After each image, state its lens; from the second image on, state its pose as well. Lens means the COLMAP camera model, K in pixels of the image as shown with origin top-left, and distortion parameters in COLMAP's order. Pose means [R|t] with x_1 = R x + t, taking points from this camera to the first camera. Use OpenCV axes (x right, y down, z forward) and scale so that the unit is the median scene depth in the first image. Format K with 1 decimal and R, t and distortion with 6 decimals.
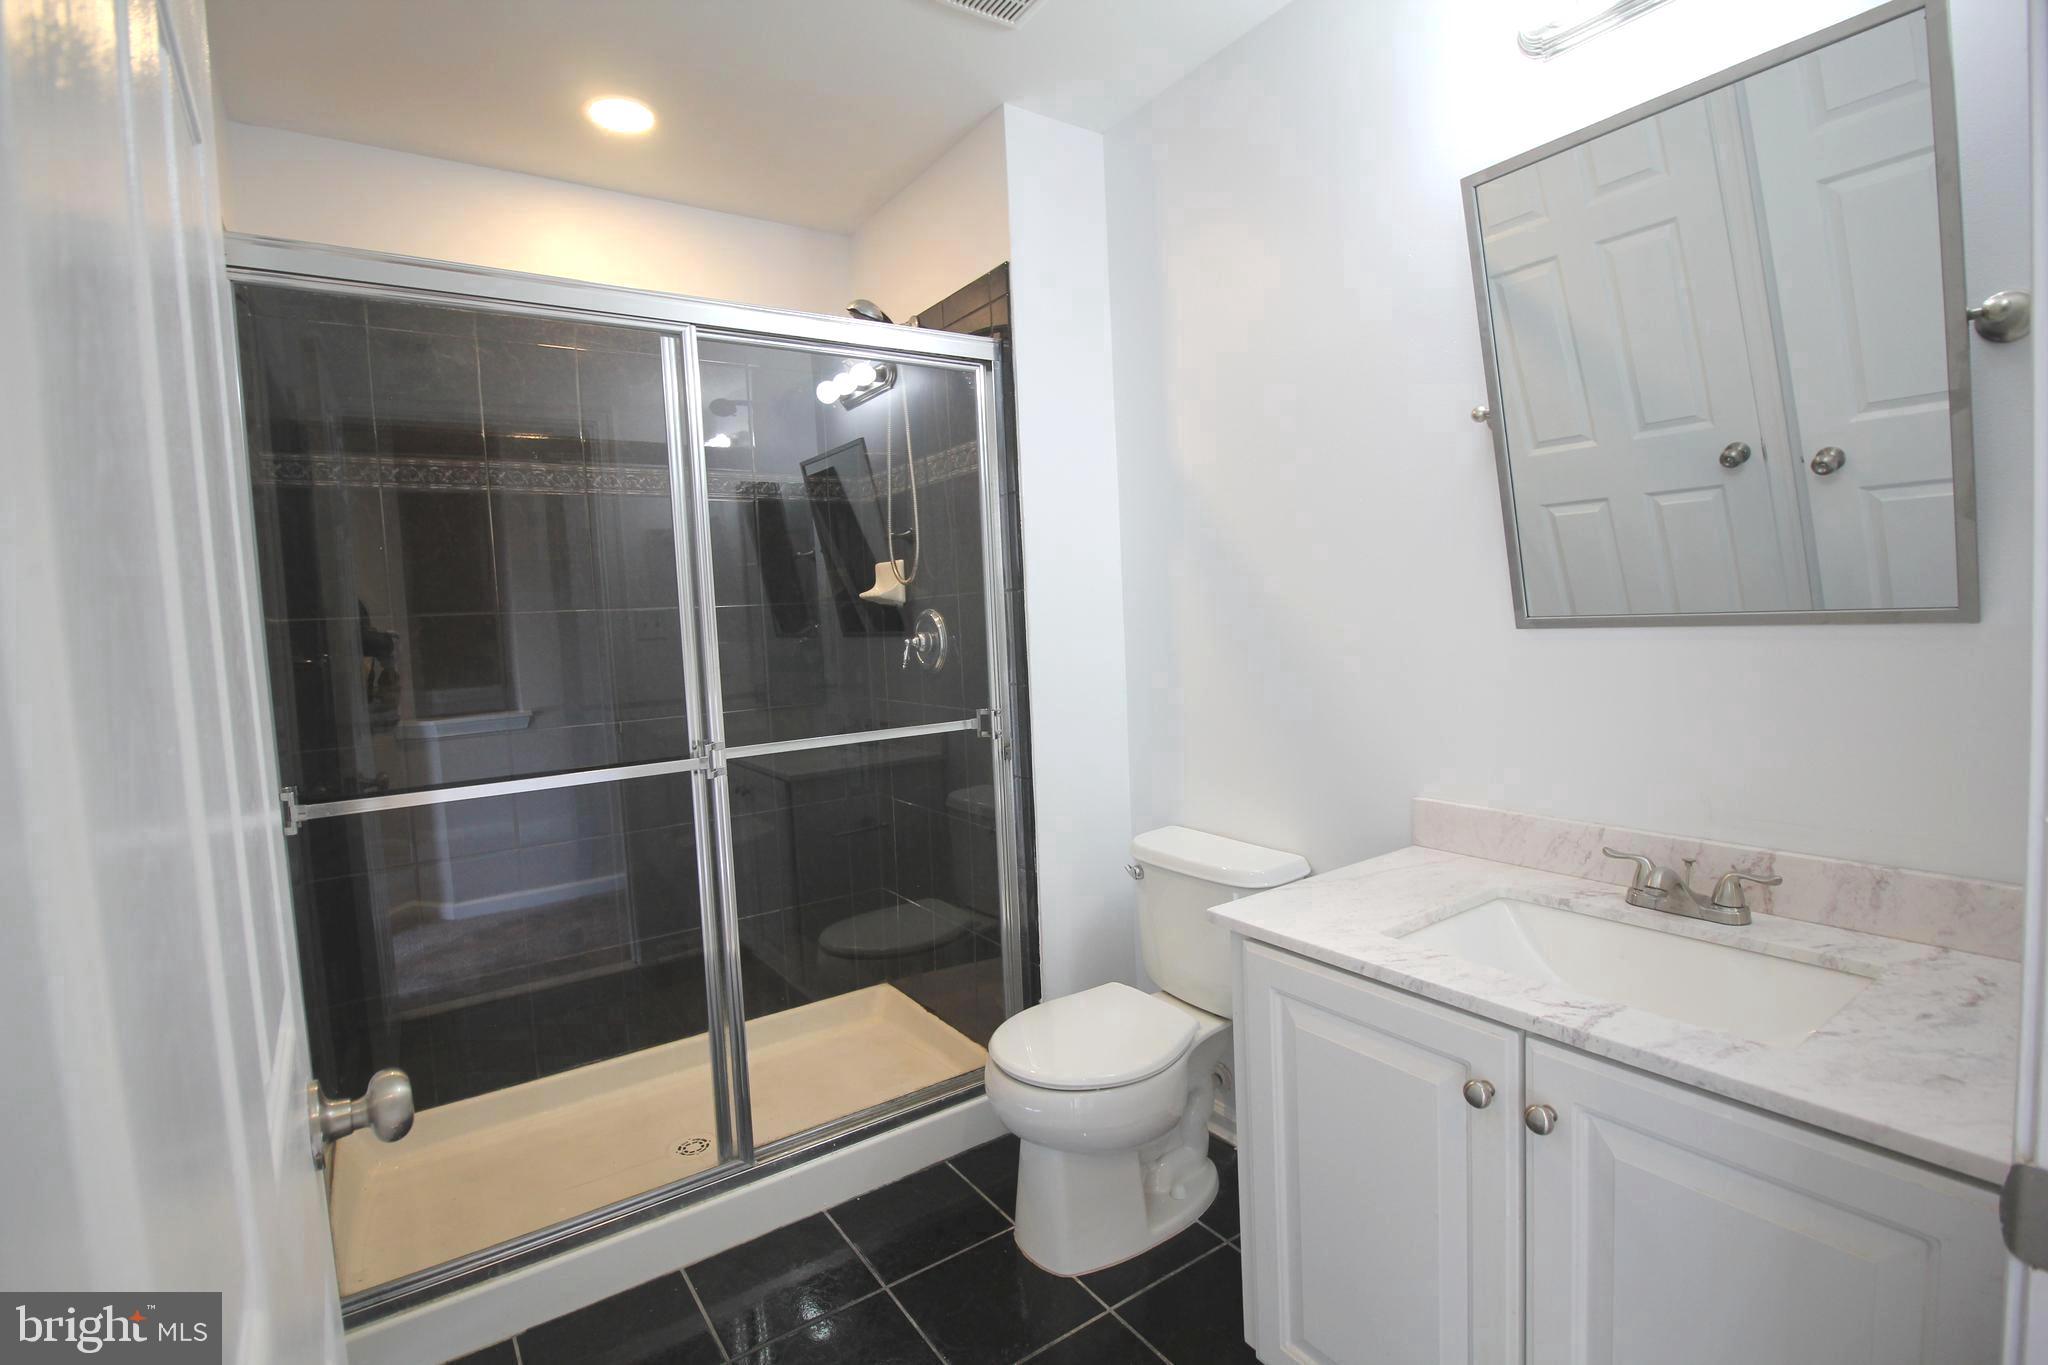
lens RADIAL K [[947.2, 0, 1014.9], [0, 947.2, 675.7], [0, 0, 1]] dist [0.001394, -0.013925]
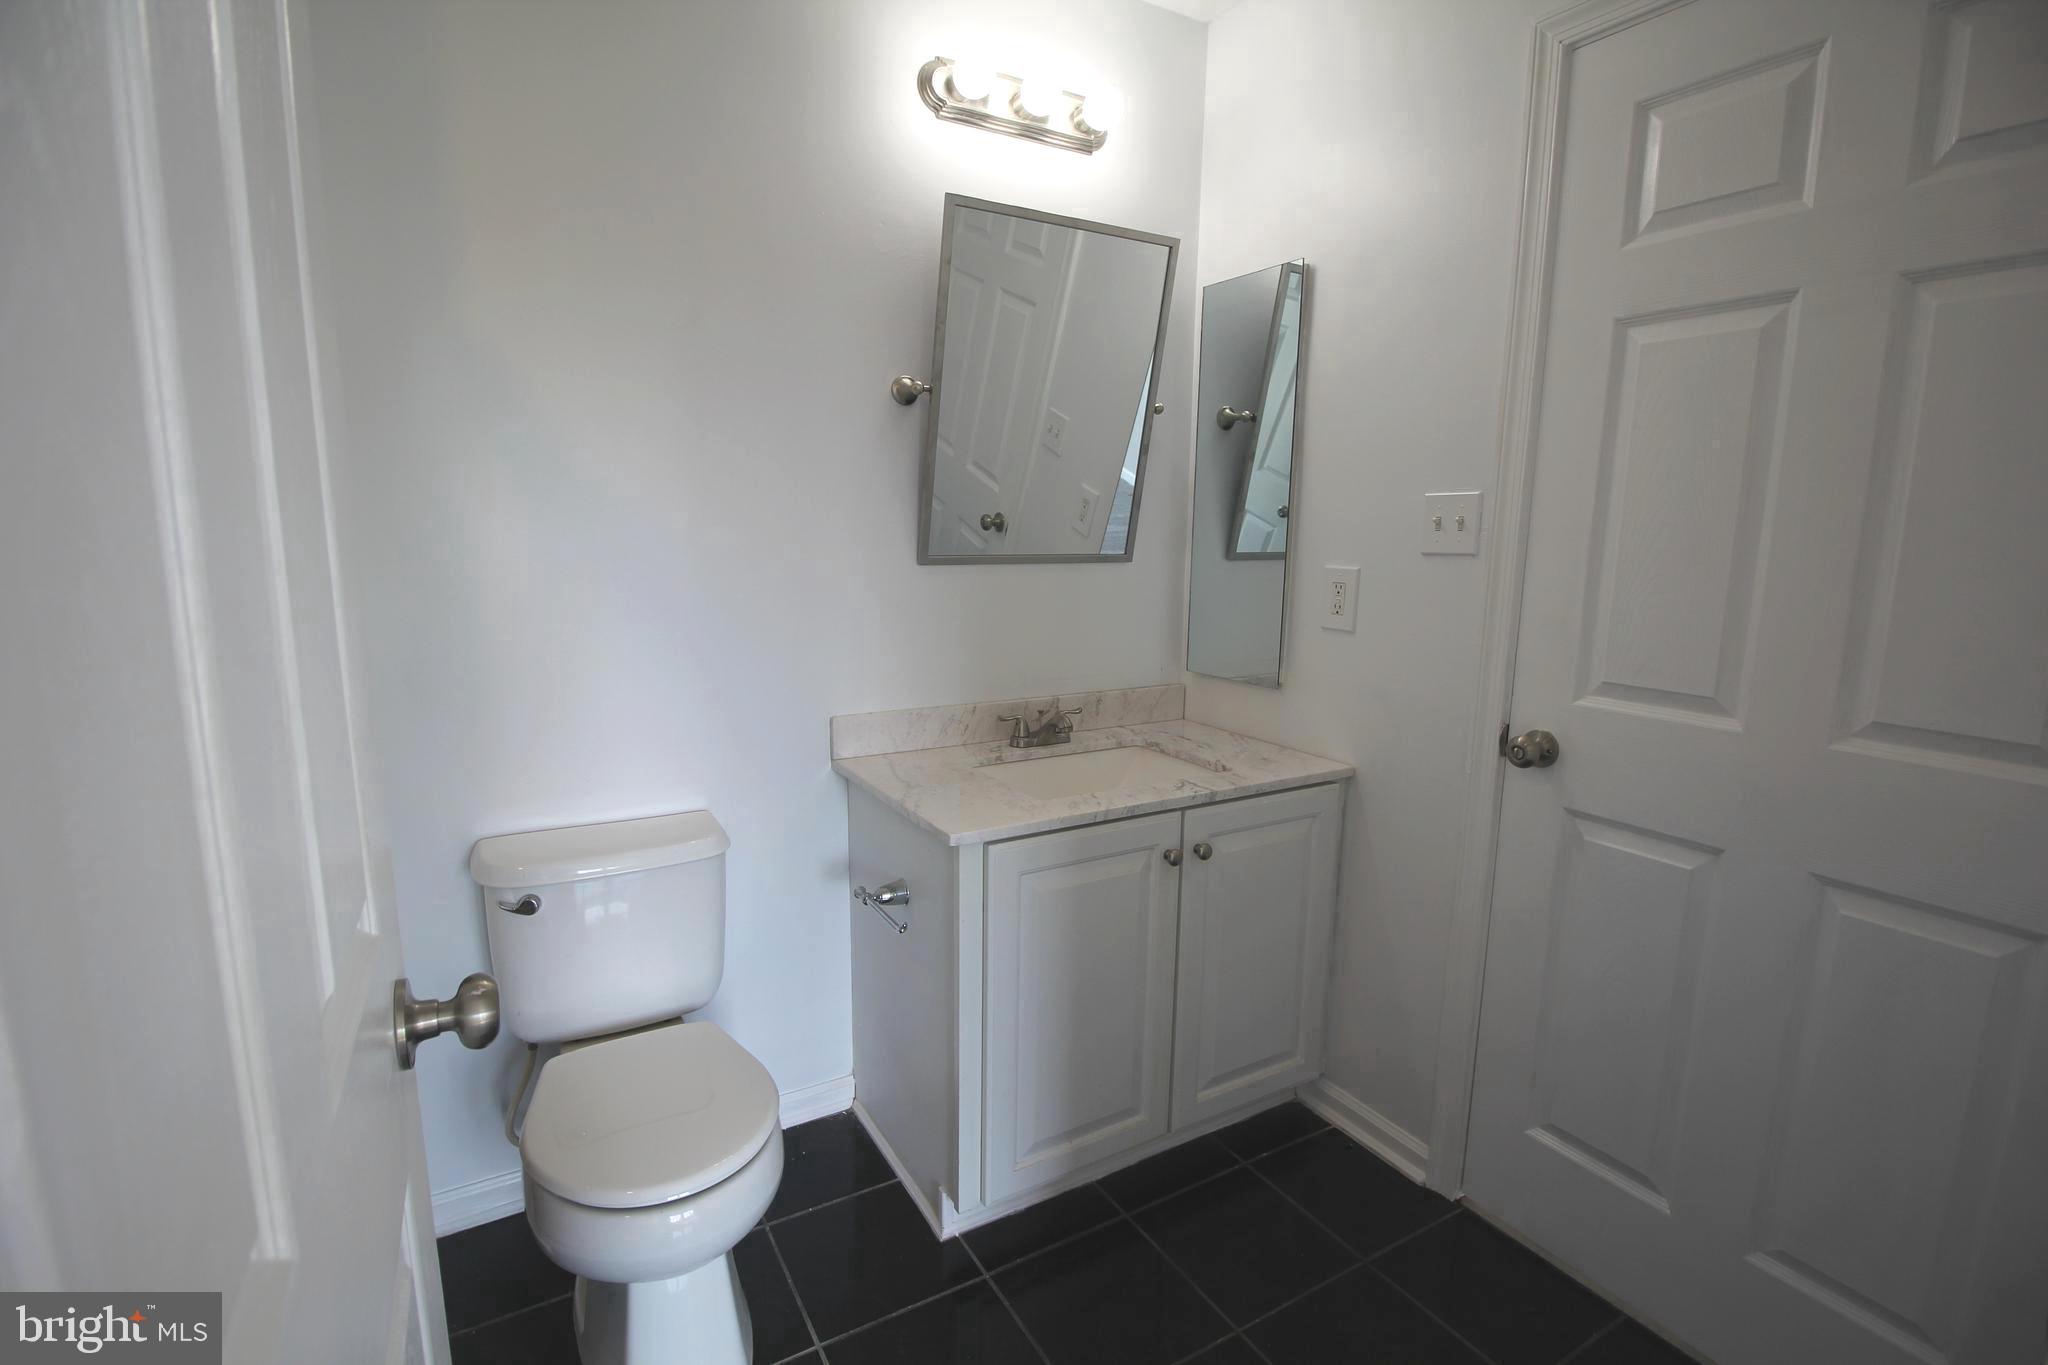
lens RADIAL K [[947.2, 0, 1014.9], [0, 947.2, 675.7], [0, 0, 1]] dist [0.001394, -0.013925]
pose [[0.069898, -0.106464, 0.991857, -0.542822], [0.054456, 0.993213, 0.102772, -0.018549], [-0.996067, 0.046829, 0.075221, 0.578379]]
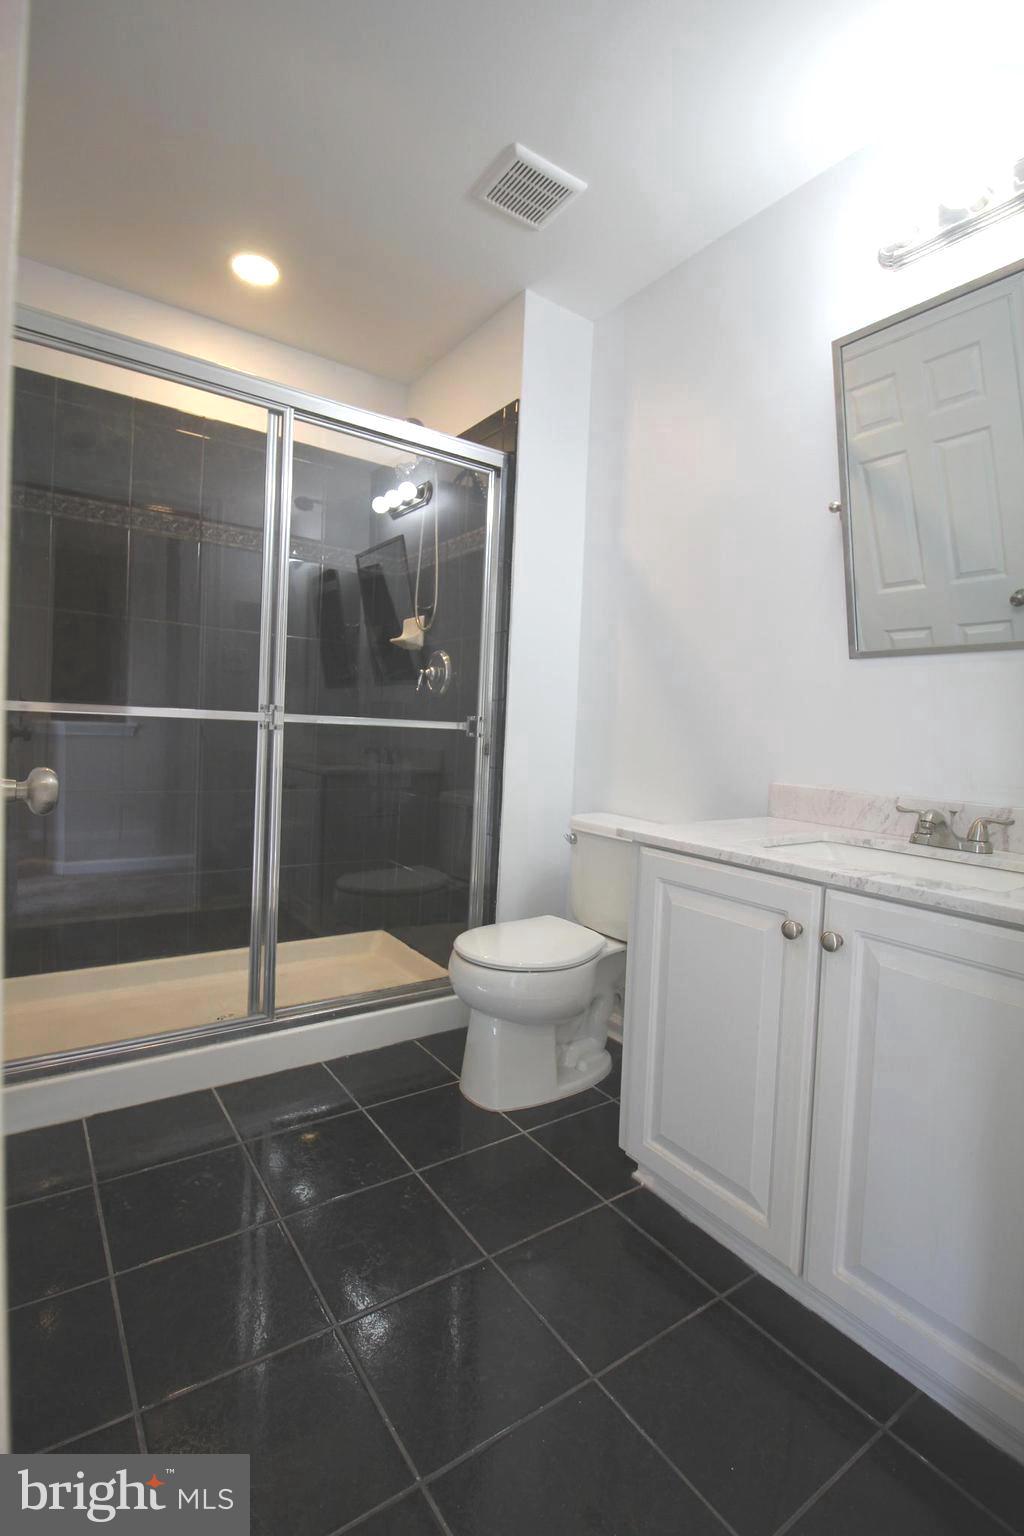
lens RADIAL K [[710.4, 0, 514.5], [0, 710.4, 747.2], [0, 0, 1]] dist [0.001394, -0.013925]
pose [[0.995711, 0.090324, 0.020022, 0.012455], [-0.089514, 0.995252, -0.038226, 0.124676], [-0.023379, 0.036269, 0.999069, -0.039941]]
